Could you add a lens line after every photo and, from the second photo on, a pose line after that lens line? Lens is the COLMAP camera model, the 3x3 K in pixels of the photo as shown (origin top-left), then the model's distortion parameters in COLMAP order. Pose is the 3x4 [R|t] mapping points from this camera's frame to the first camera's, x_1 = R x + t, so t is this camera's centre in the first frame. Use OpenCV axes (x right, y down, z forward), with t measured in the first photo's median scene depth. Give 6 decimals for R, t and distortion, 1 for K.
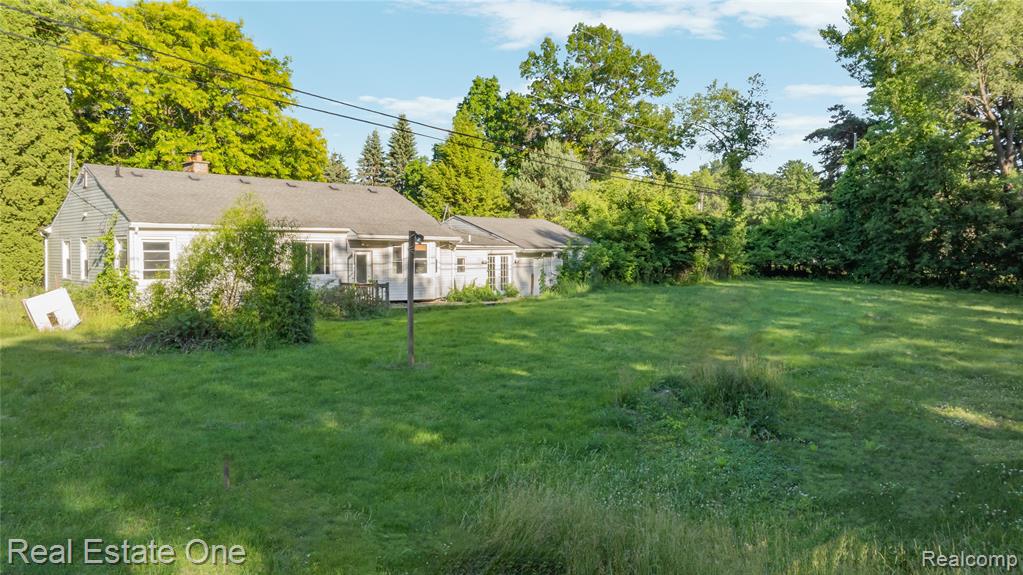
lens RADIAL K [[705.4, 0, 525.7], [0, 705.4, 303.3], [0, 0, 1]] dist [-0.037713, 0.039065]
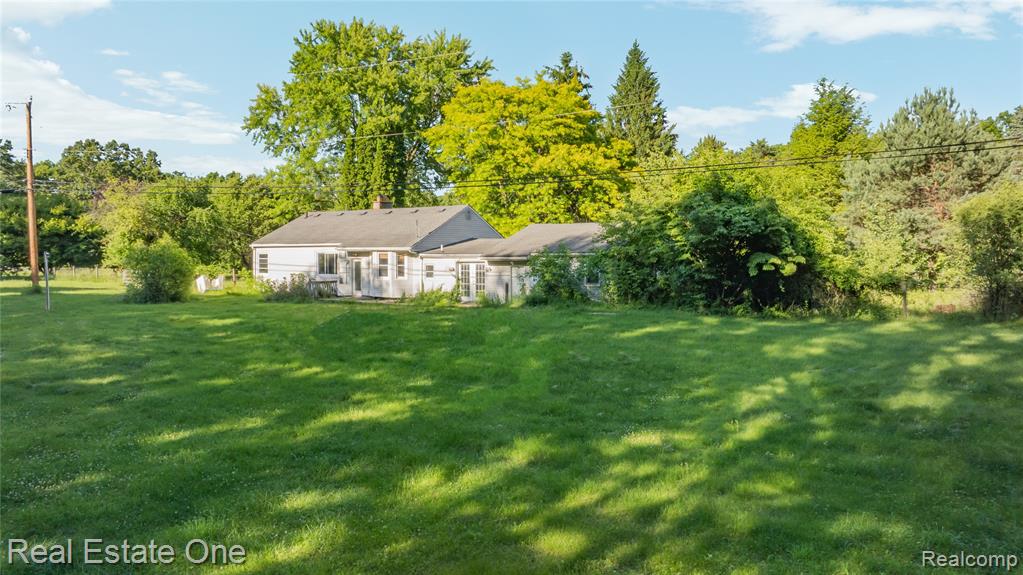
lens RADIAL K [[737.2, 0, 516.1], [0, 737.2, 282.5], [0, 0, 1]] dist [-0.009731, 0.003974]
pose [[0.169877, 0.032267, -0.984937, 1.157367], [-0.074261, 0.997041, 0.019855, -0.072986], [0.982663, 0.069770, 0.171771, 0.966323]]
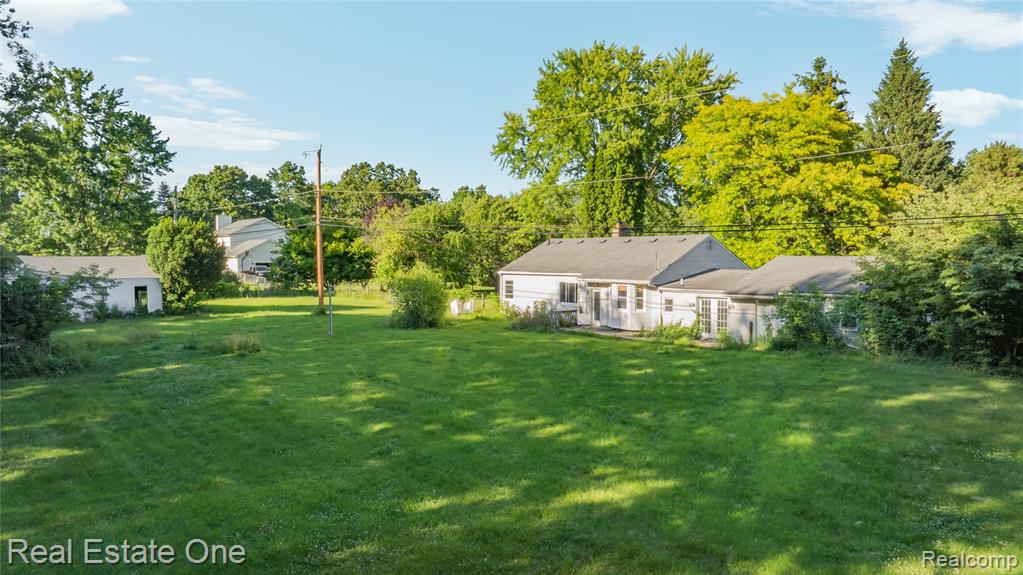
lens RADIAL K [[737.2, 0, 516.1], [0, 737.2, 282.5], [0, 0, 1]] dist [-0.009731, 0.003974]
pose [[-0.147189, 0.033634, -0.988536, 1.156234], [-0.074248, 0.996226, 0.044951, -0.130303], [0.986318, 0.080014, -0.144136, 0.957969]]
